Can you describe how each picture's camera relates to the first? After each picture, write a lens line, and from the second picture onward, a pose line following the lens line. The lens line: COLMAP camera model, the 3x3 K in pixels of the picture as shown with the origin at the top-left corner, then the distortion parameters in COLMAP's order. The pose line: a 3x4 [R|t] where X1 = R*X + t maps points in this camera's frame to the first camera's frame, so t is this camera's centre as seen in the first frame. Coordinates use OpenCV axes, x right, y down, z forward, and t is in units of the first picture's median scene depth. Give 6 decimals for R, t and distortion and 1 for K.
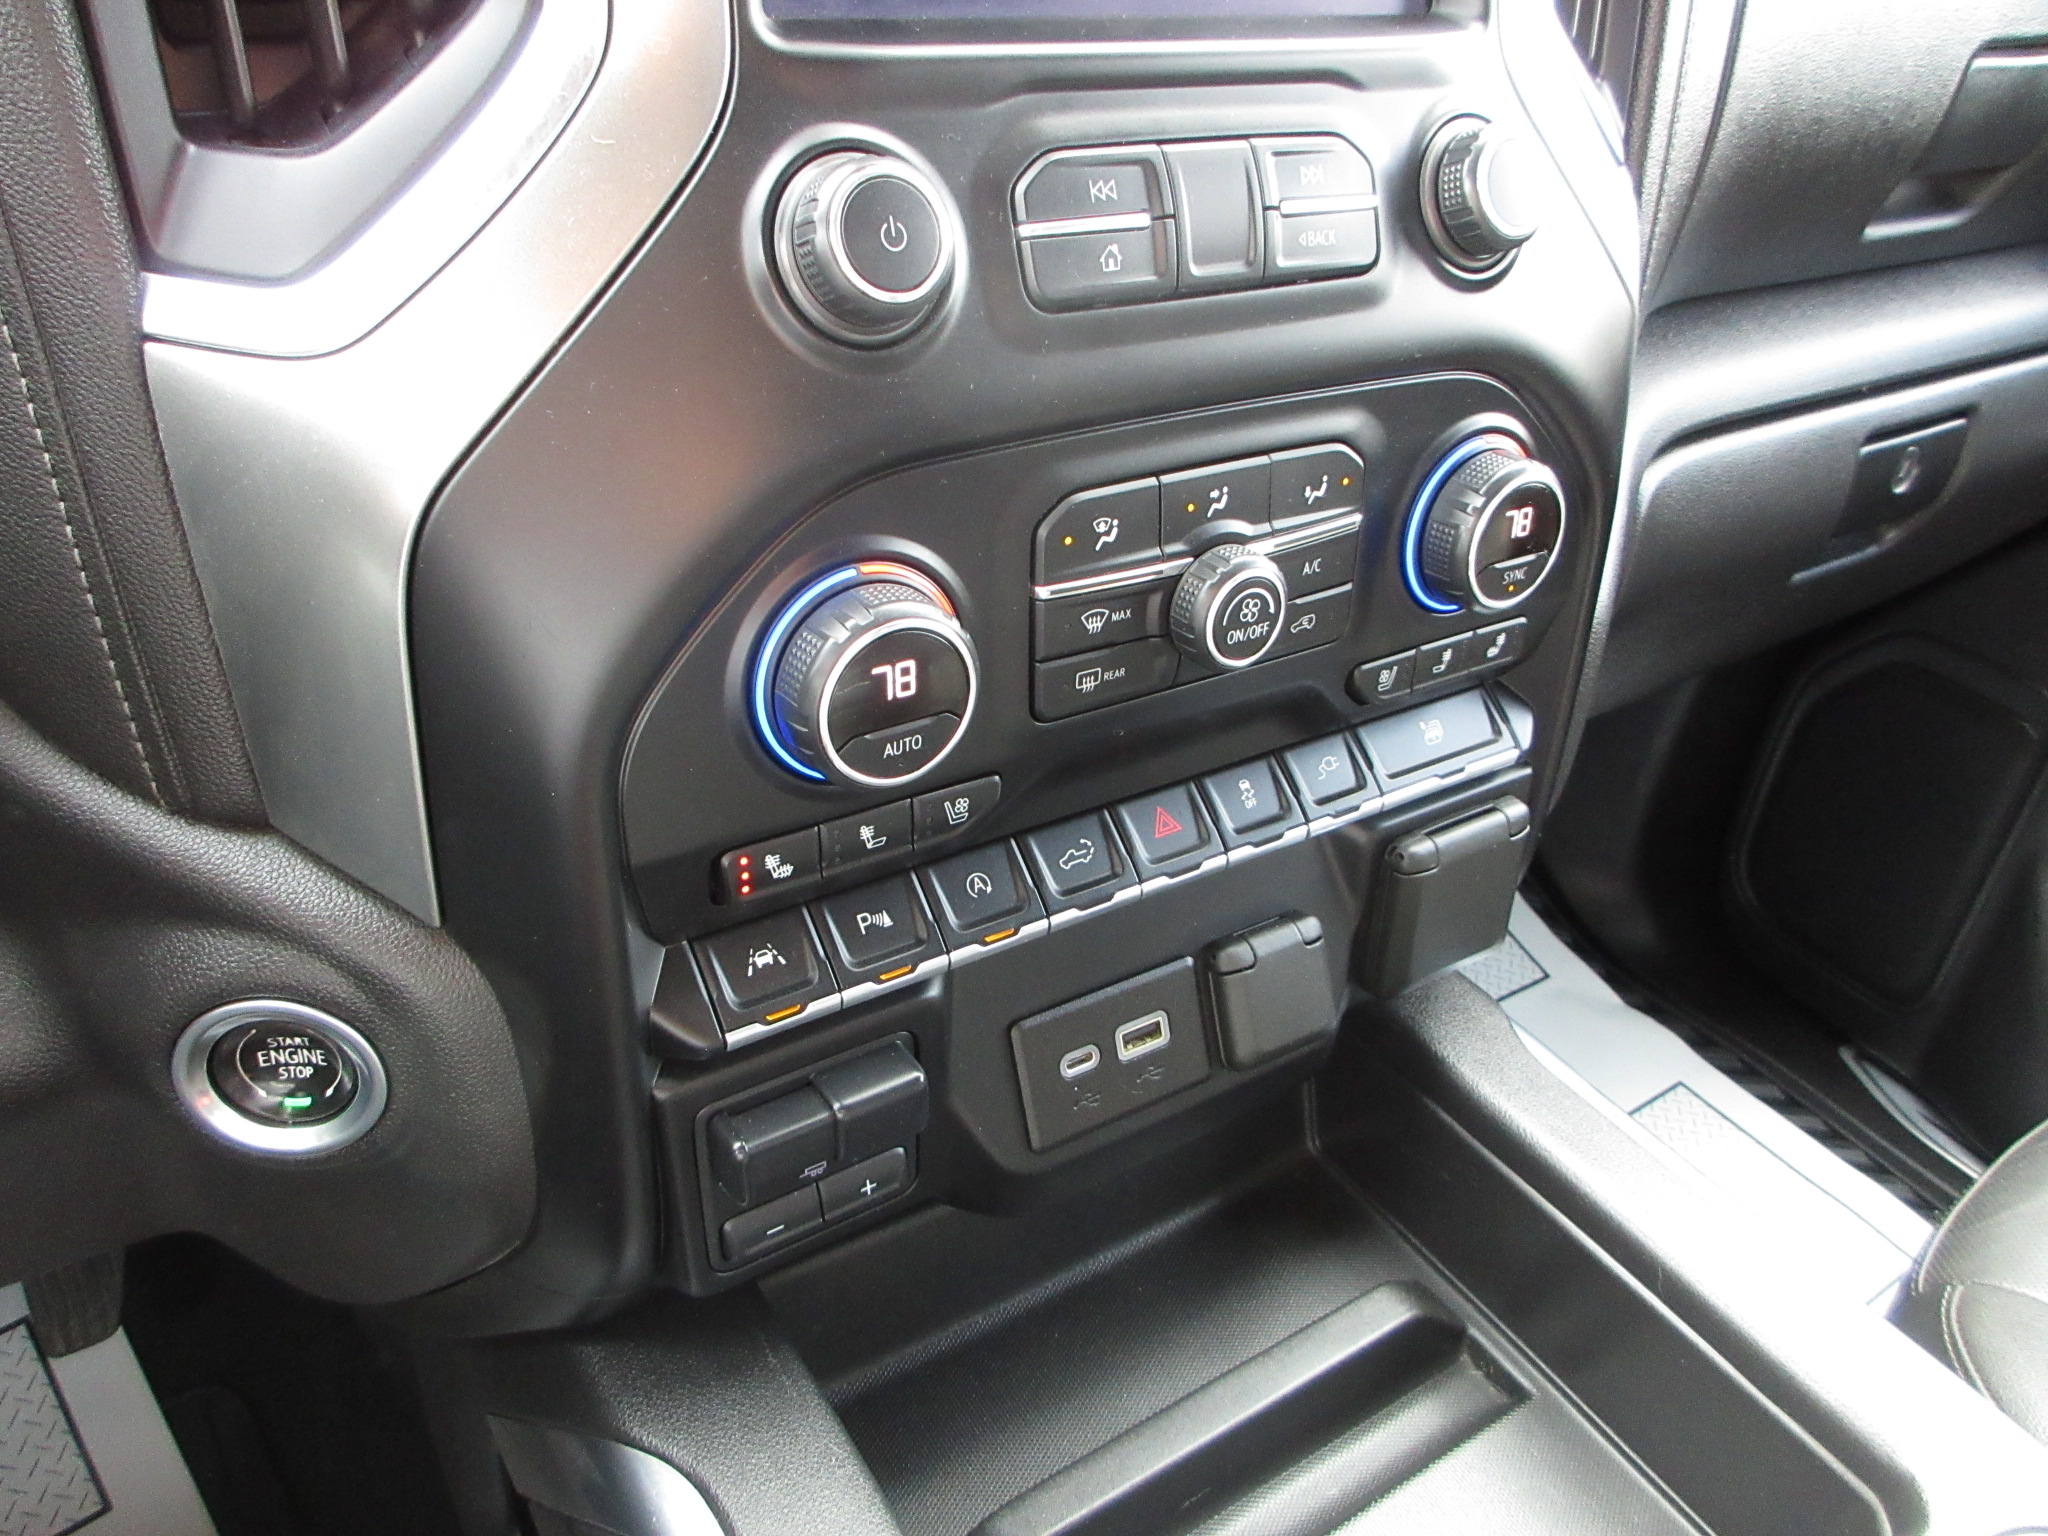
lens RADIAL K [[1502.2, 0, 1024.0], [0, 1502.2, 768.0], [0, 0, 1]] dist [-0.002950, 0.005260]
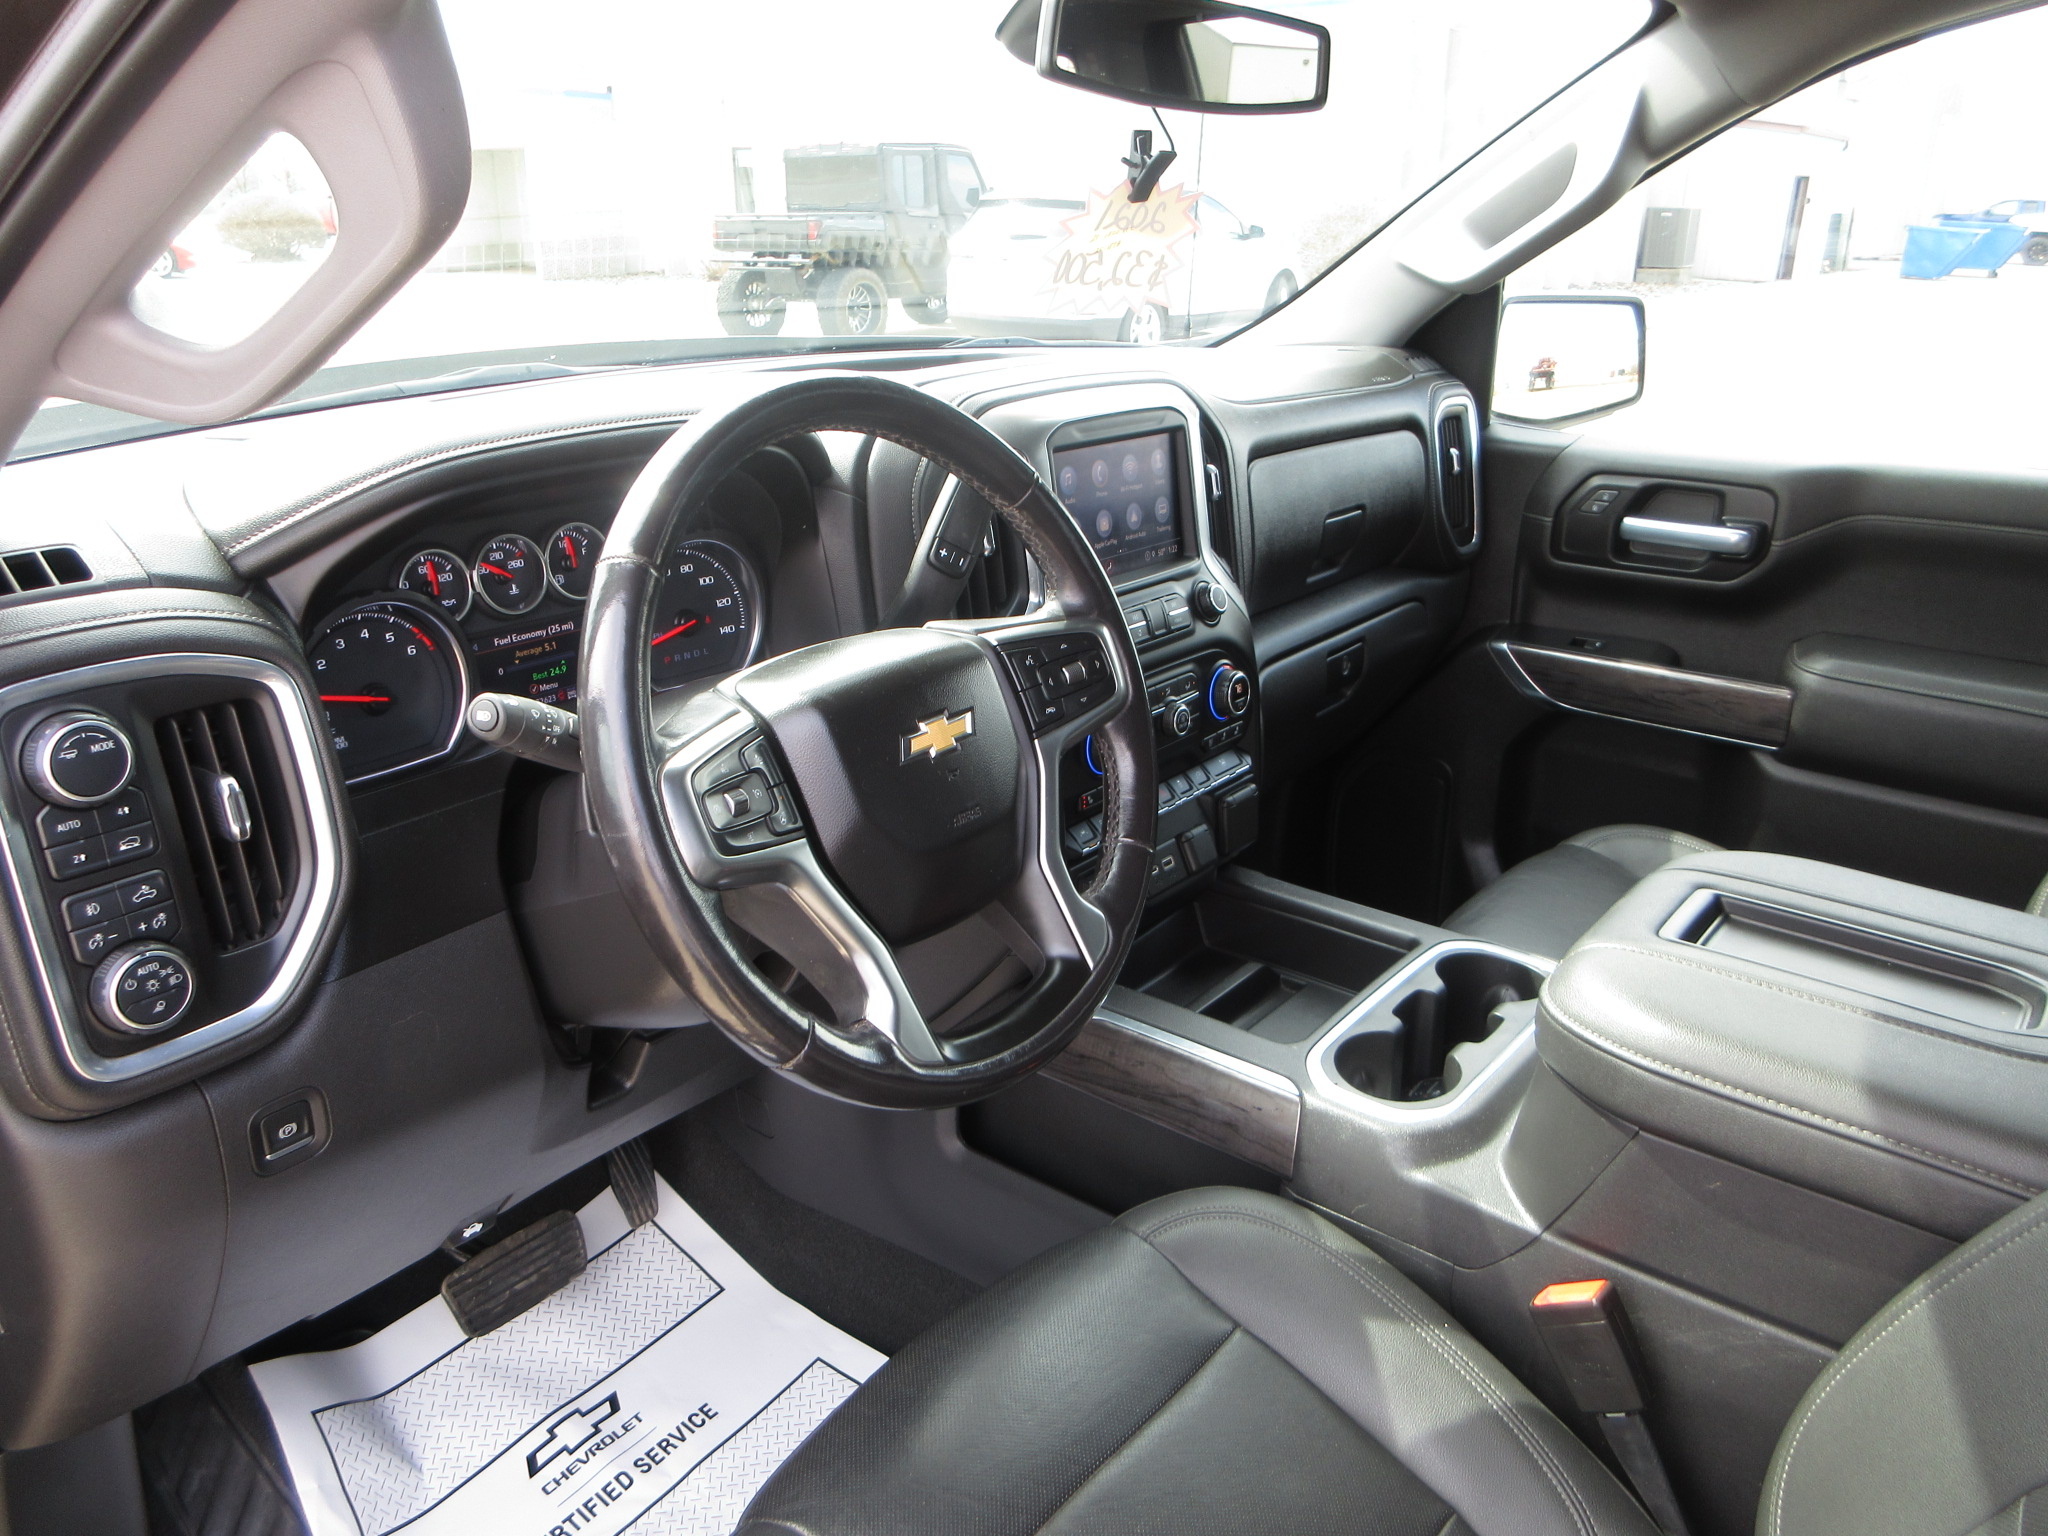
lens RADIAL K [[1502.2, 0, 1024.0], [0, 1502.2, 768.0], [0, 0, 1]] dist [-0.002950, 0.005260]
pose [[0.945793, -0.169179, 0.277226, -1.096614], [0.222661, 0.959190, -0.174286, 0.490893], [-0.236427, 0.226566, 0.944865, -2.040620]]
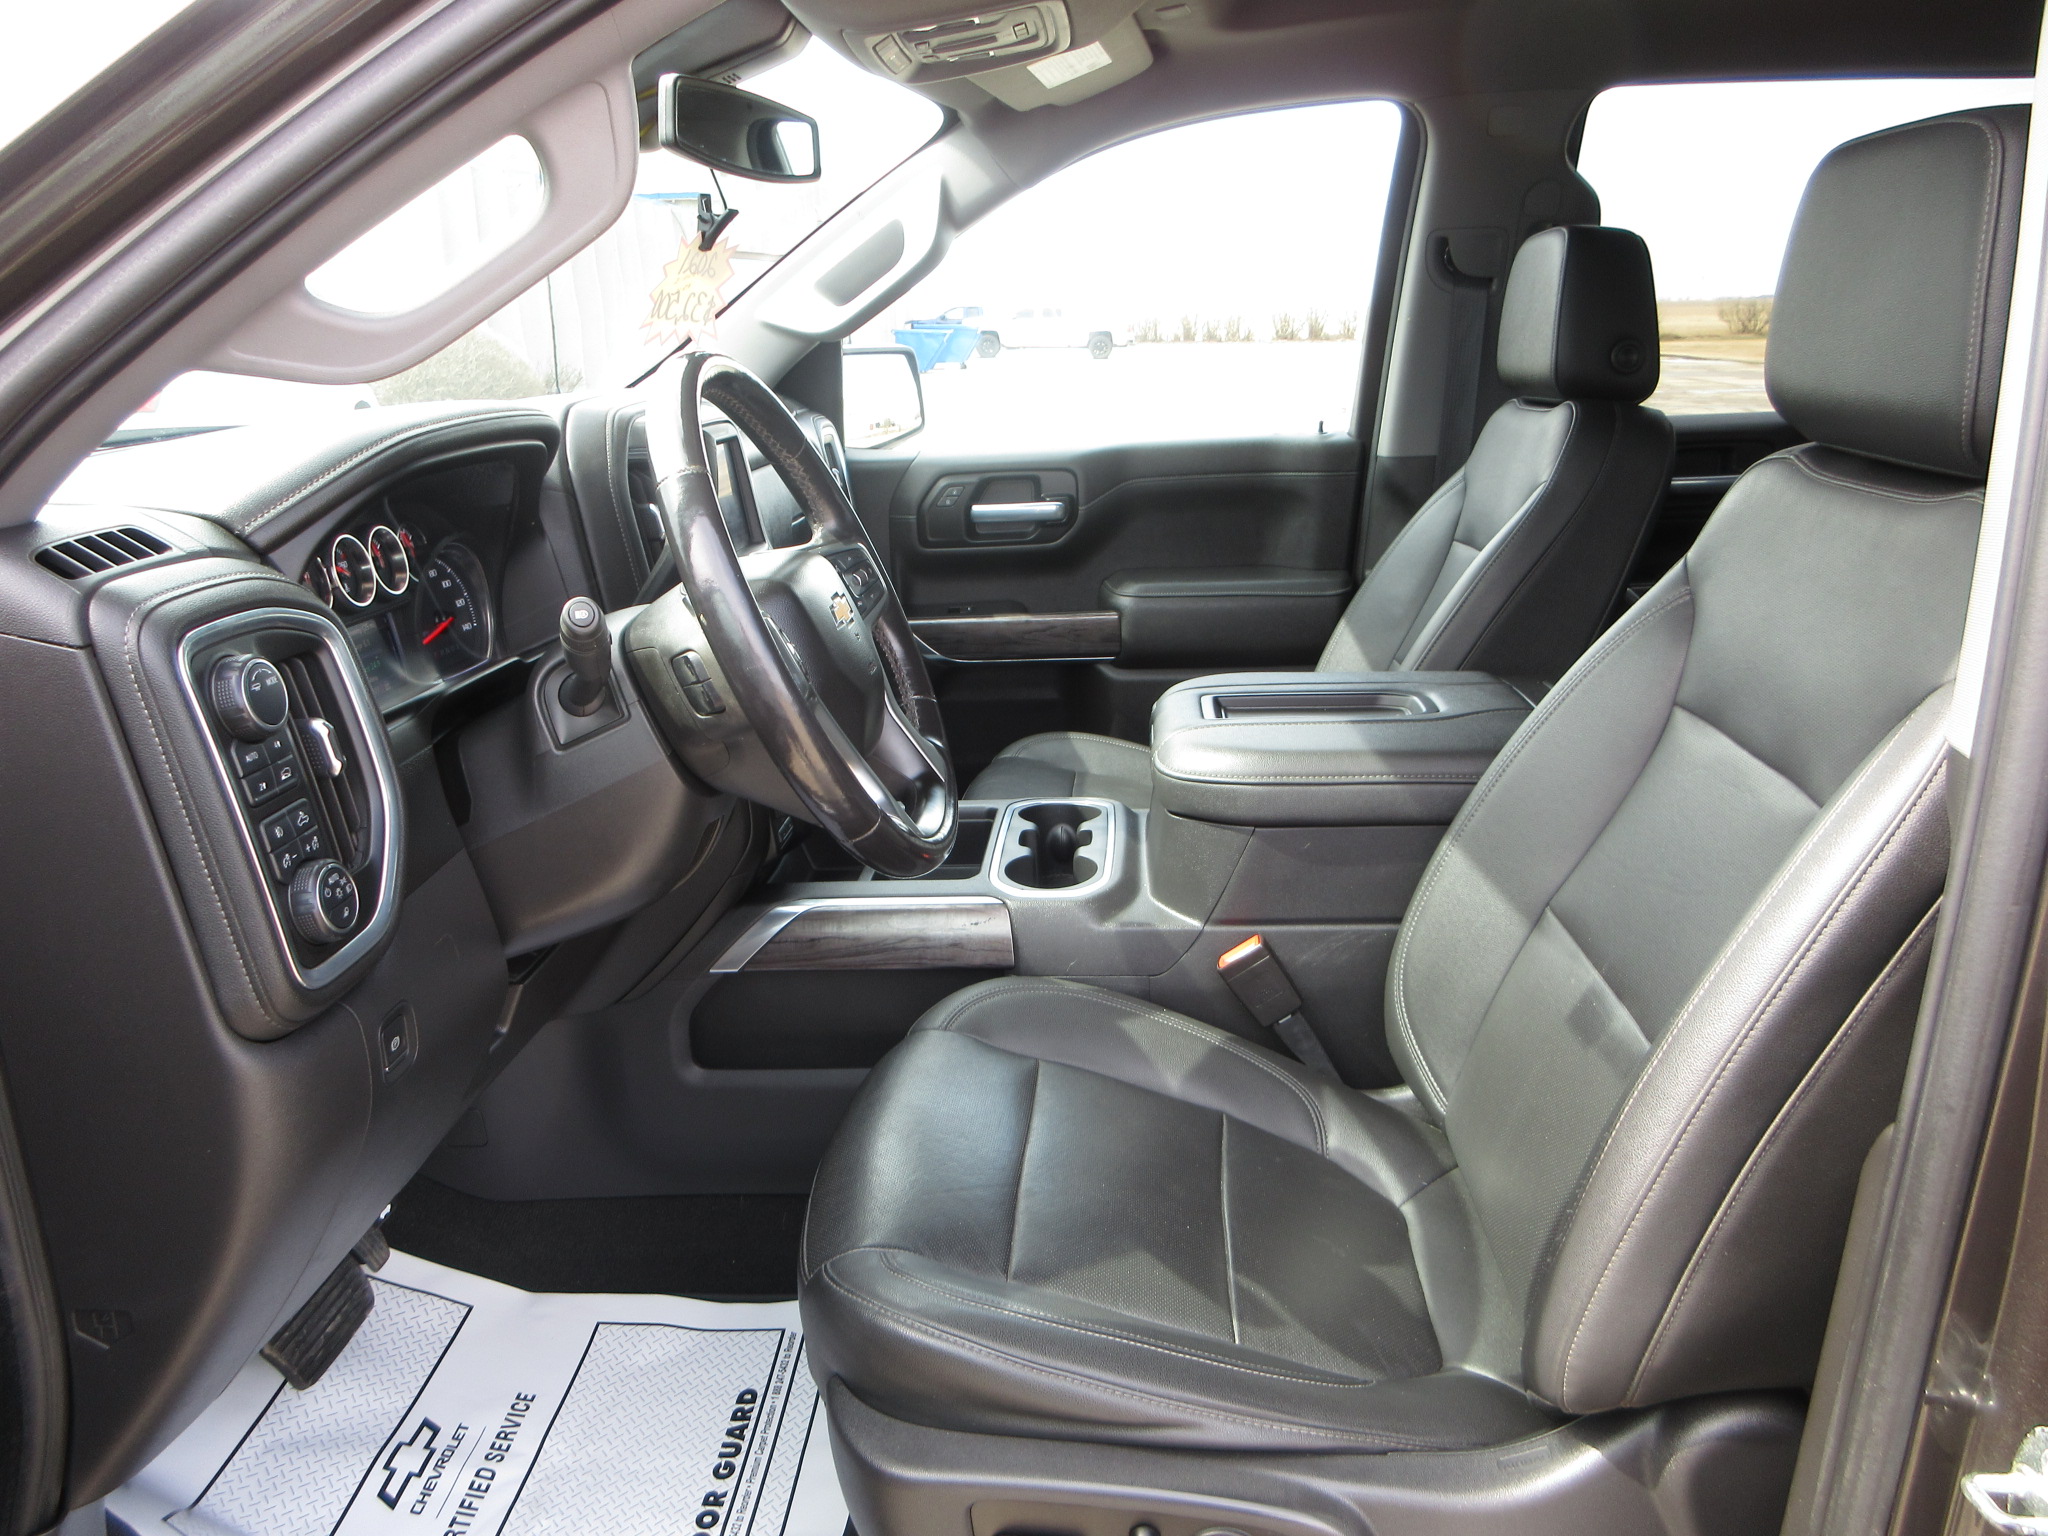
lens RADIAL K [[1519.0, 0, 1023.5], [0, 1519.0, 732.6], [0, 0, 1]] dist [0.006005, 0.002529]
pose [[0.597596, -0.295042, 0.745540, -2.531930], [0.498764, 0.864825, -0.057542, 0.580826], [-0.627785, 0.406235, 0.663972, -2.037528]]
